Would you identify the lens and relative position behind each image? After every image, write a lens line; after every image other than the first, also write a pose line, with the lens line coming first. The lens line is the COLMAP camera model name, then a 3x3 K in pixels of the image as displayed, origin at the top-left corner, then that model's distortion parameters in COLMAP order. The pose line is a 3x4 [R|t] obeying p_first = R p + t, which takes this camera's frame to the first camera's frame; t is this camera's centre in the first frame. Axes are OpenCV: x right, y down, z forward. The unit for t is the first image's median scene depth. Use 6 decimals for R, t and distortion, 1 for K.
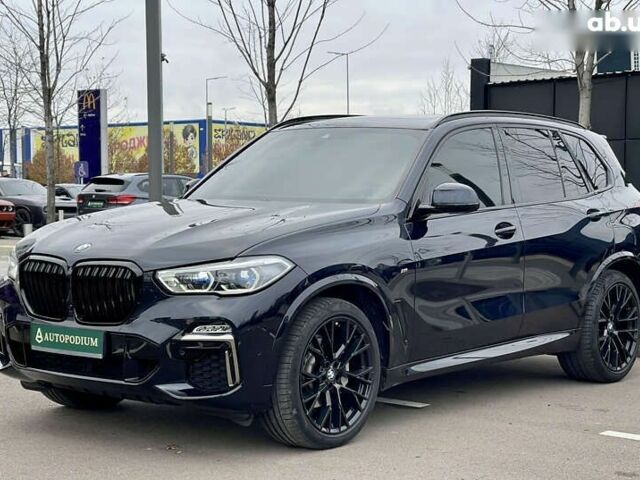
lens RADIAL K [[1156.4, 0, 306.7], [0, 1156.4, 262.1], [0, 0, 1]] dist [0.194983, 0.000000]
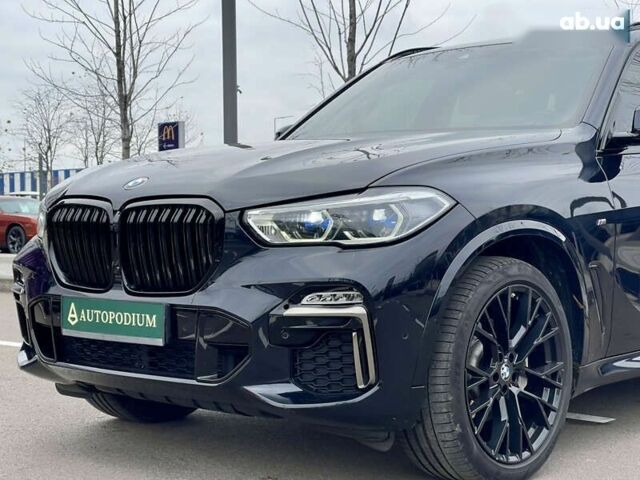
lens RADIAL K [[1087.4, 0, 321.4], [0, 1087.4, 235.0], [0, 0, 1]] dist [0.195467, 0.000000]
pose [[0.998964, -0.006643, -0.045023, -0.055934], [0.004746, 0.999102, -0.042096, 0.044985], [0.045262, 0.041839, 0.998099, 0.370466]]
